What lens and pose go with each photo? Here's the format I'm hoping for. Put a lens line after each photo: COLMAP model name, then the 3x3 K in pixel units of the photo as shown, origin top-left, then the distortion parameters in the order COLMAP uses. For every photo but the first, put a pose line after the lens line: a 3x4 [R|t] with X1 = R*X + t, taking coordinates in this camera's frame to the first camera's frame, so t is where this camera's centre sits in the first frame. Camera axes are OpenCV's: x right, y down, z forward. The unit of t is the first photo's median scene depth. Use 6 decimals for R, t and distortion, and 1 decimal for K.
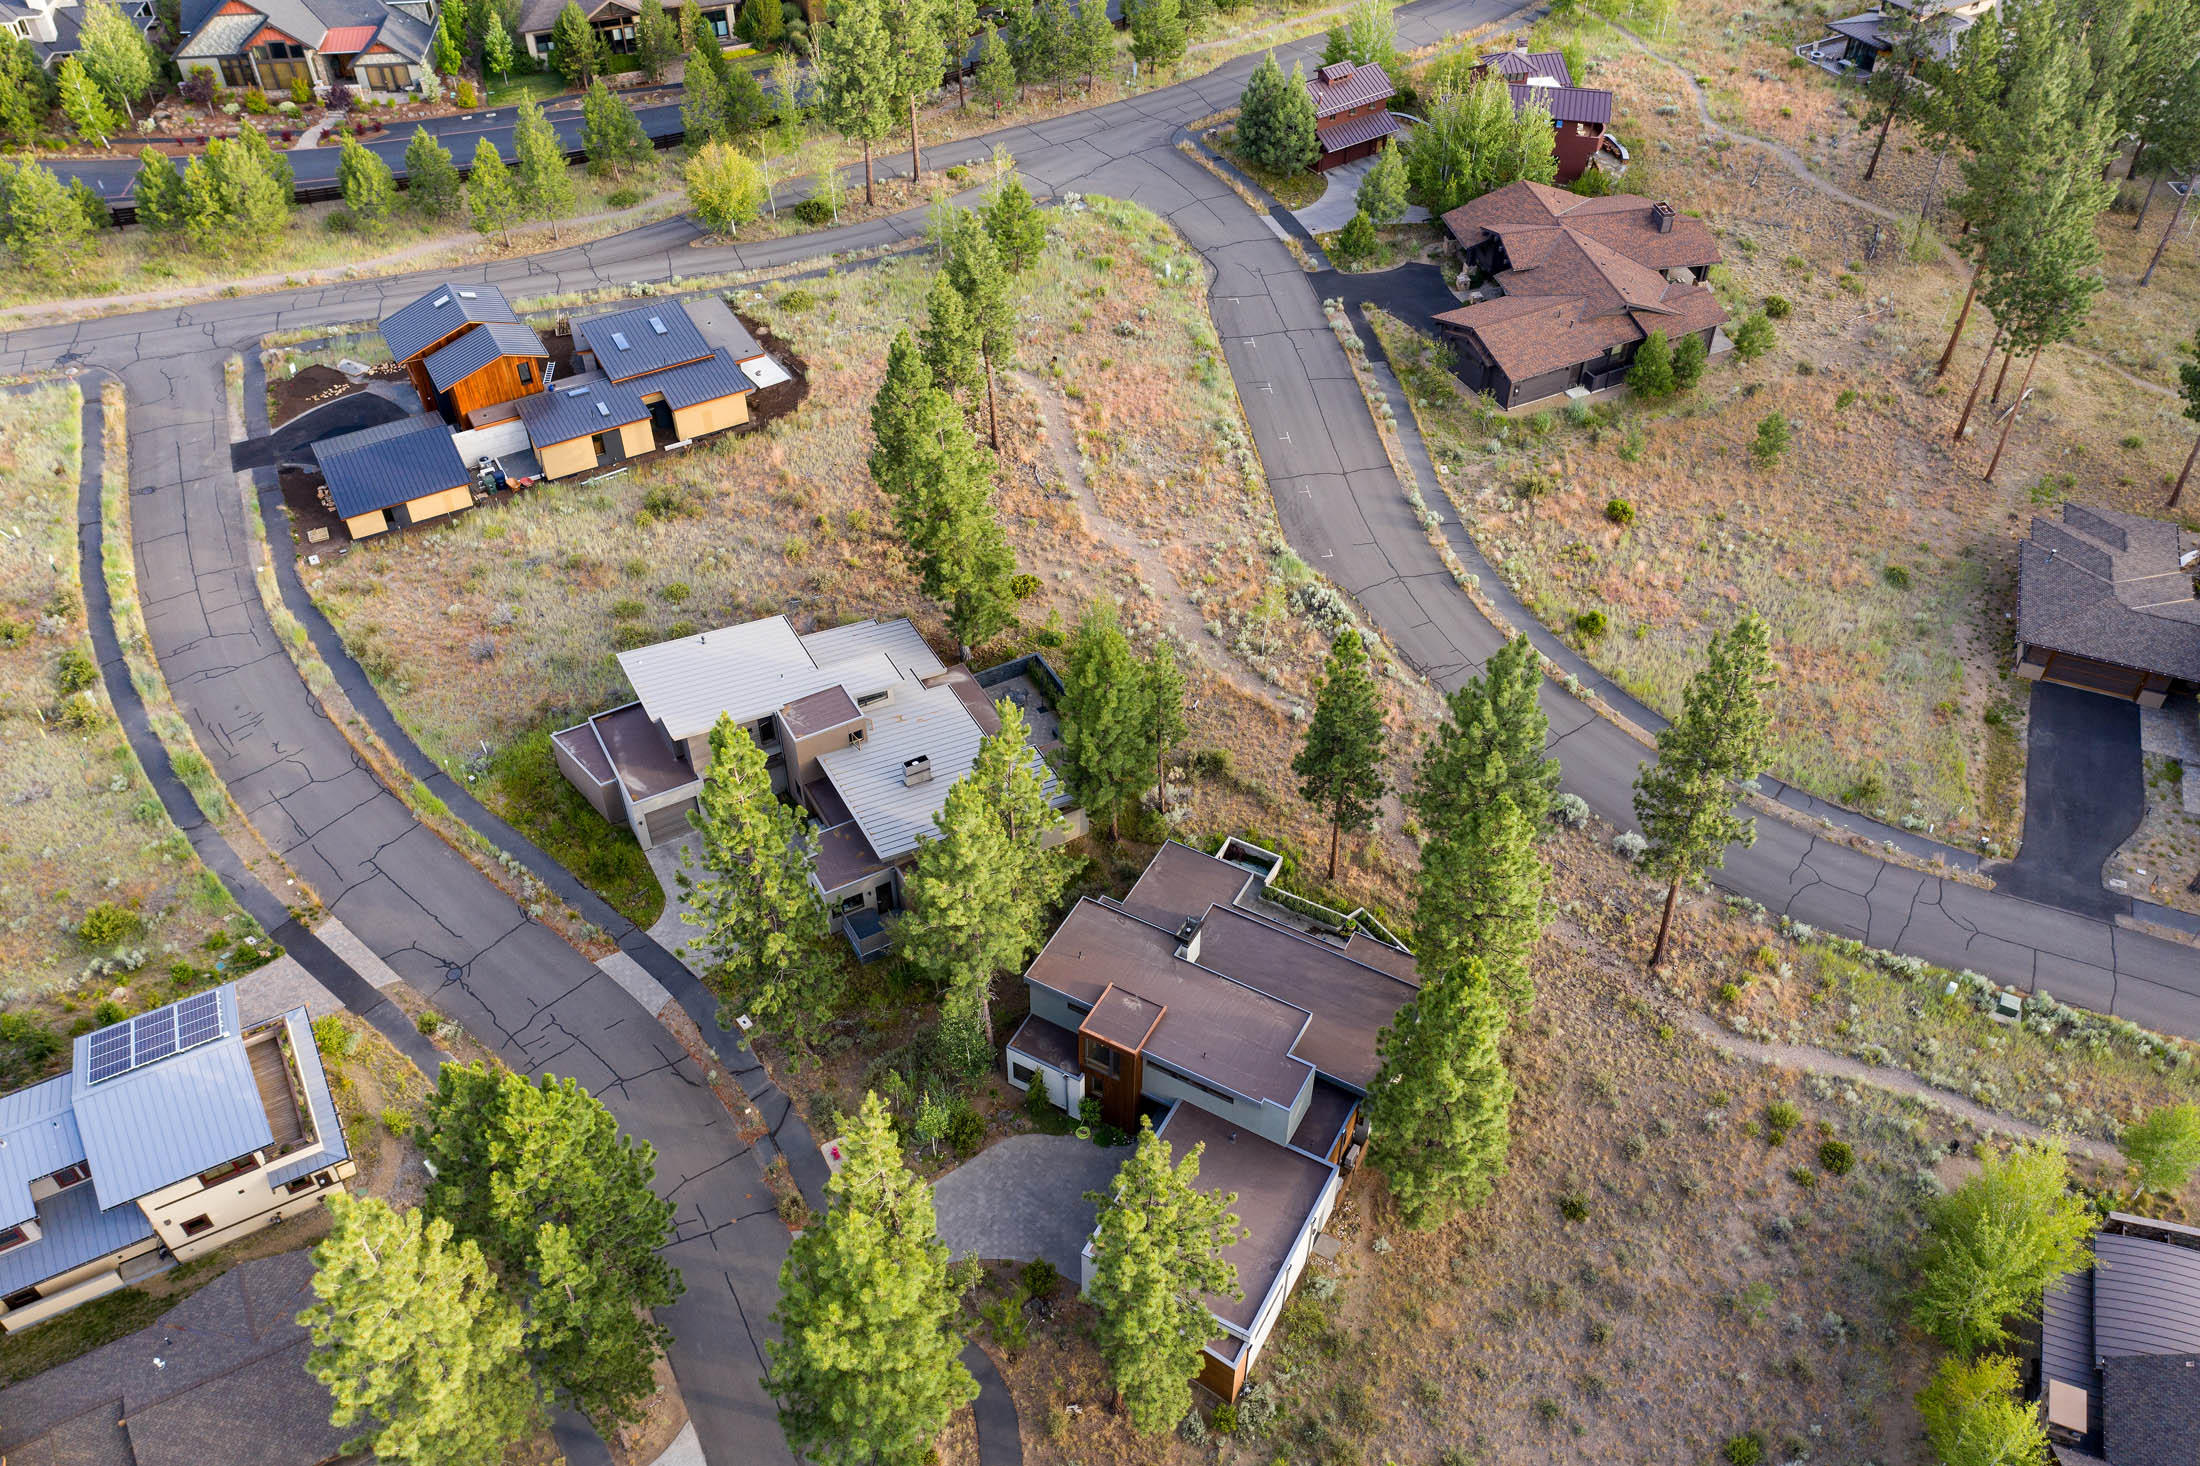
lens RADIAL K [[1733.8, 0, 1100.0], [0, 1733.8, 733.0], [0, 0, 1]] dist [-0.003937, 0.000136]
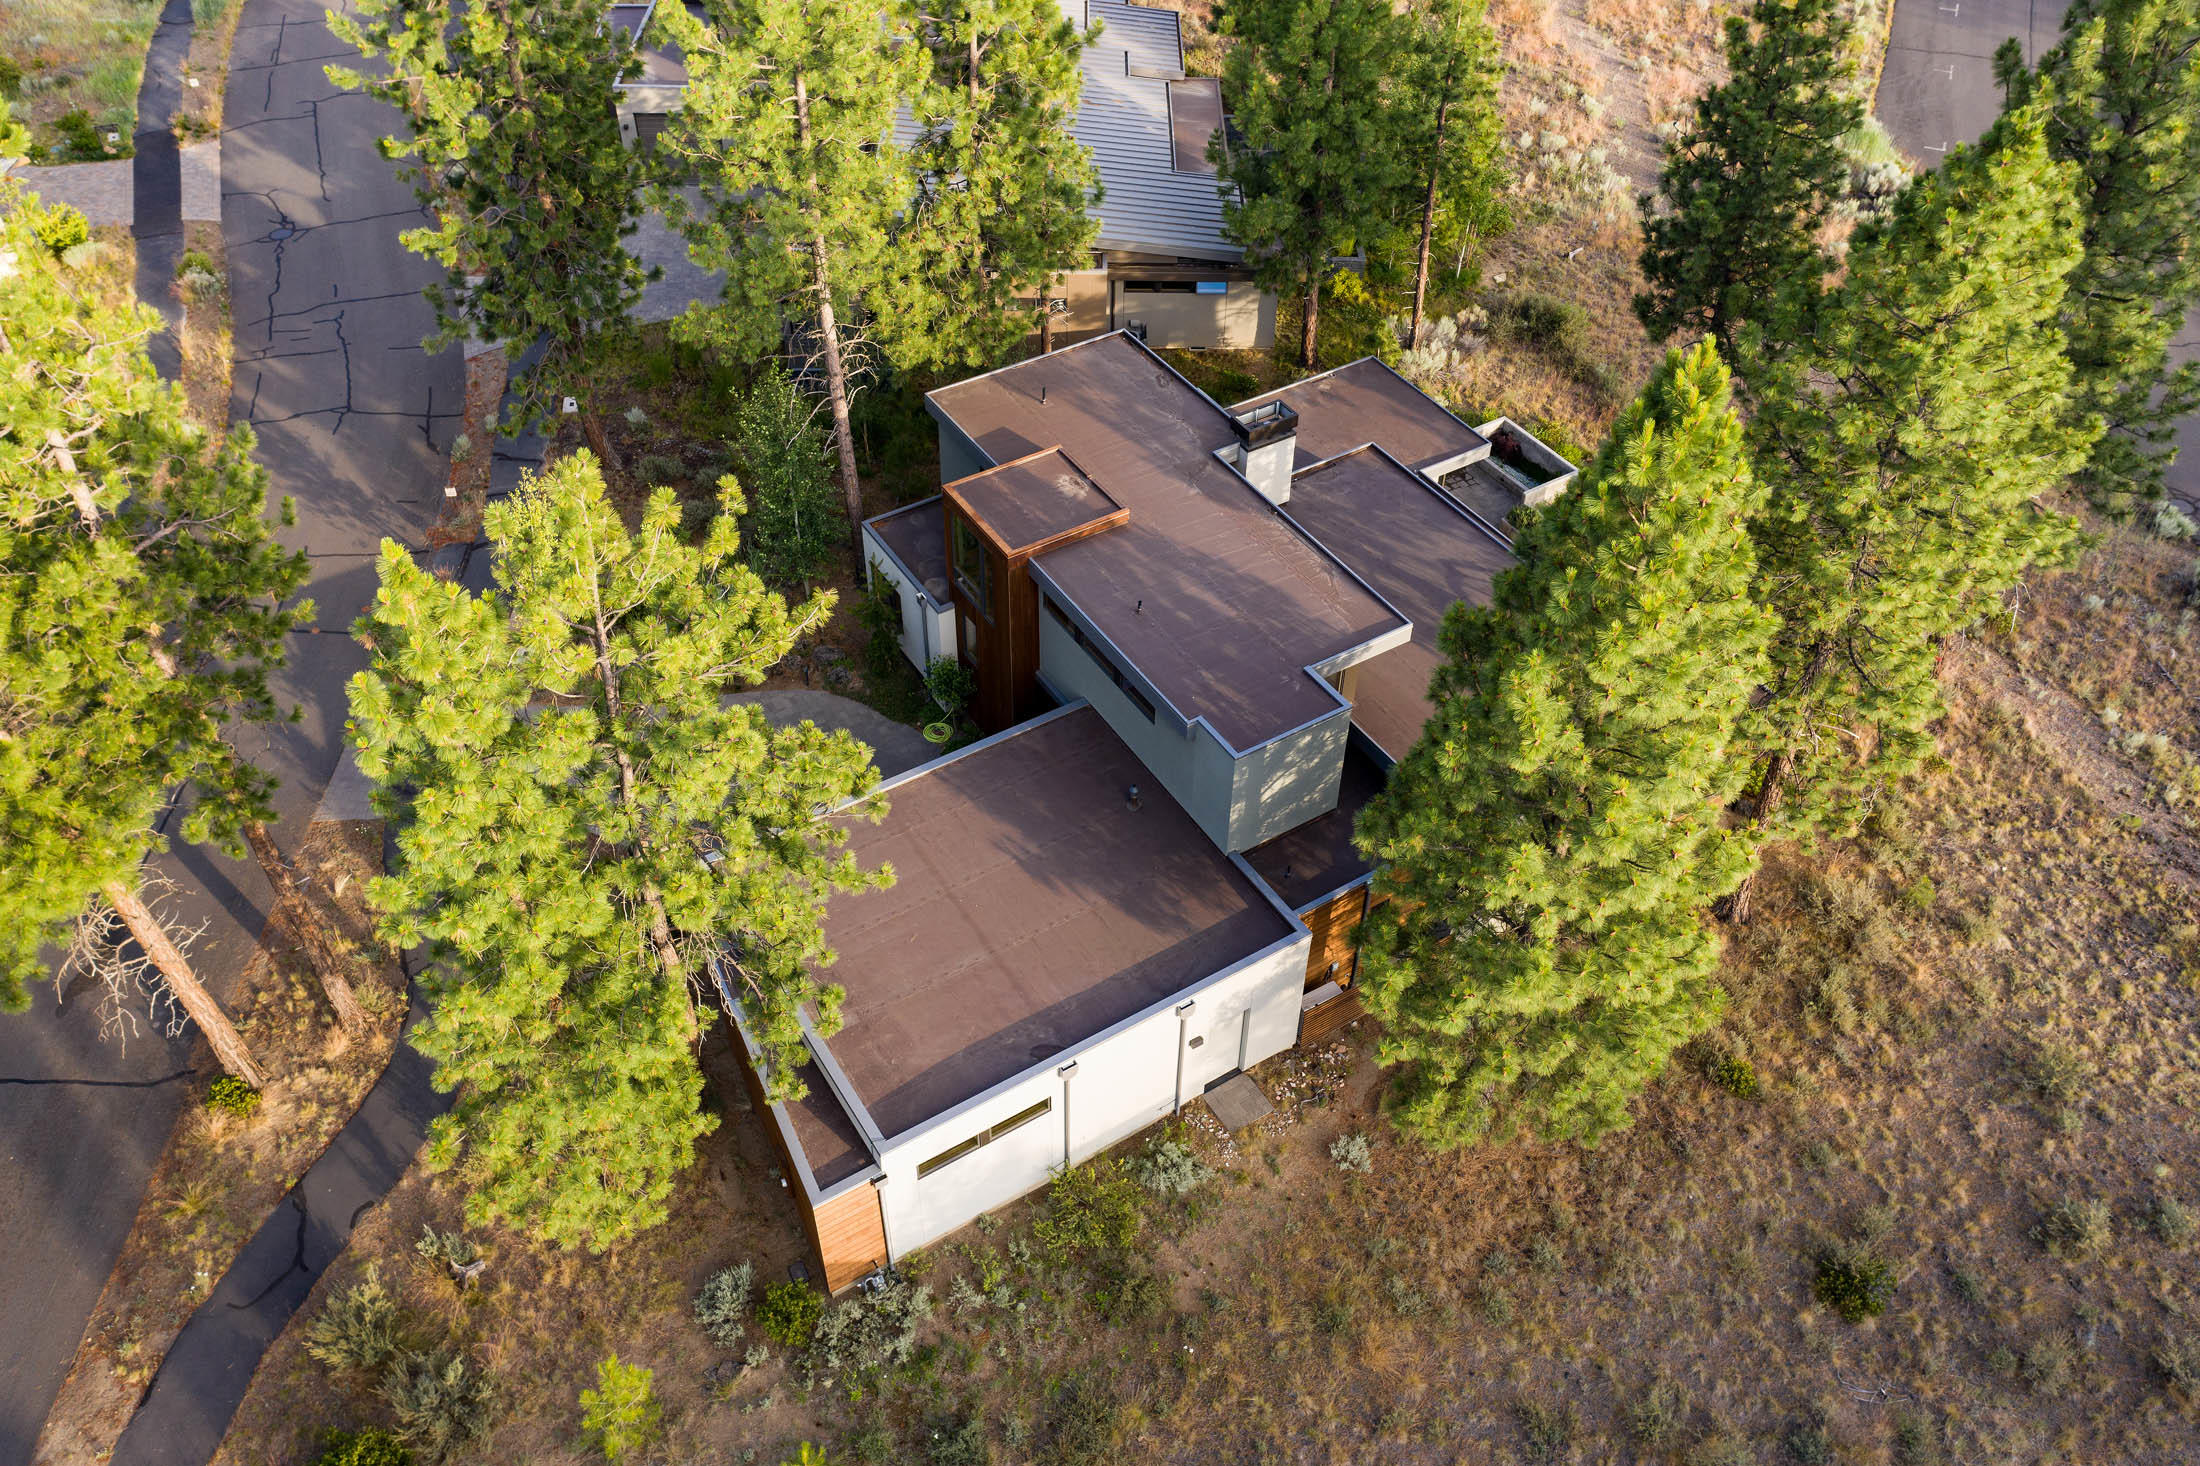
lens RADIAL K [[1733.8, 0, 1100.0], [0, 1733.8, 733.0], [0, 0, 1]] dist [-0.003937, 0.000136]
pose [[0.876879, 0.343500, -0.336291, 0.212402], [-0.339841, 0.937745, 0.071712, 0.184060], [0.339989, 0.051403, 0.939024, 0.555115]]
